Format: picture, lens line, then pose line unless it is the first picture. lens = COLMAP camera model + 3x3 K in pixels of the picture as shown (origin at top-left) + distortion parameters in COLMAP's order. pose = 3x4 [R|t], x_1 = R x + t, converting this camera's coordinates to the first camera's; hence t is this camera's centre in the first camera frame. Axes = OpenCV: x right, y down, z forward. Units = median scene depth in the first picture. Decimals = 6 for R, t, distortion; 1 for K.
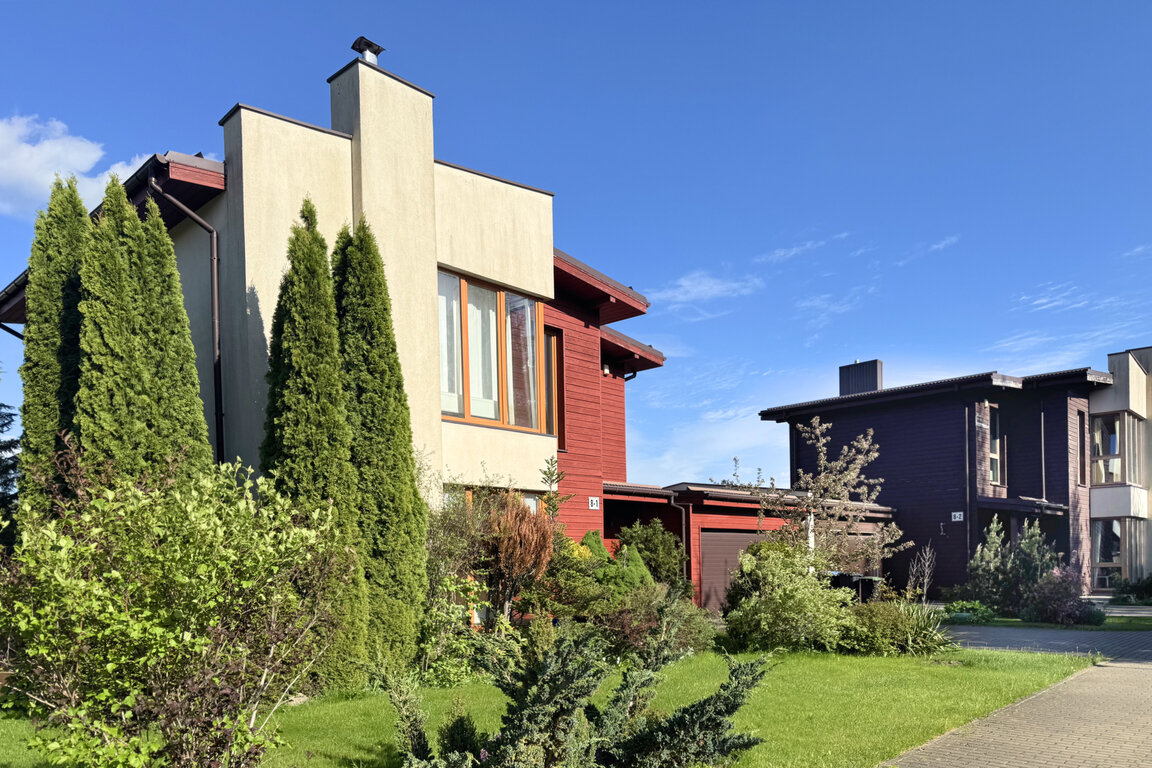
lens RADIAL K [[847.3, 0, 576.0], [0, 847.3, 384.0], [0, 0, 1]] dist [0.000048, -0.003575]
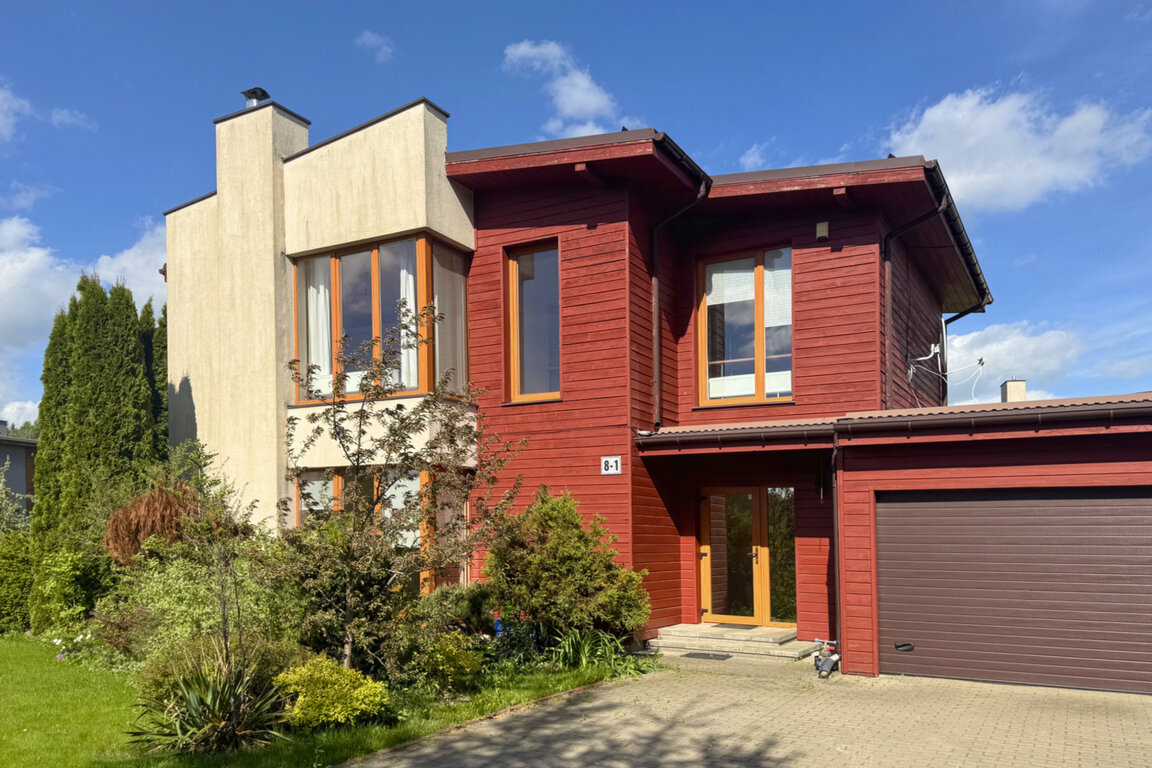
lens RADIAL K [[847.3, 0, 576.0], [0, 847.3, 384.0], [0, 0, 1]] dist [0.000048, -0.003575]
pose [[0.220760, -0.146303, -0.964293, 0.800083], [0.195538, 0.975251, -0.103200, 0.165851], [0.955526, -0.165773, 0.243904, 0.957759]]
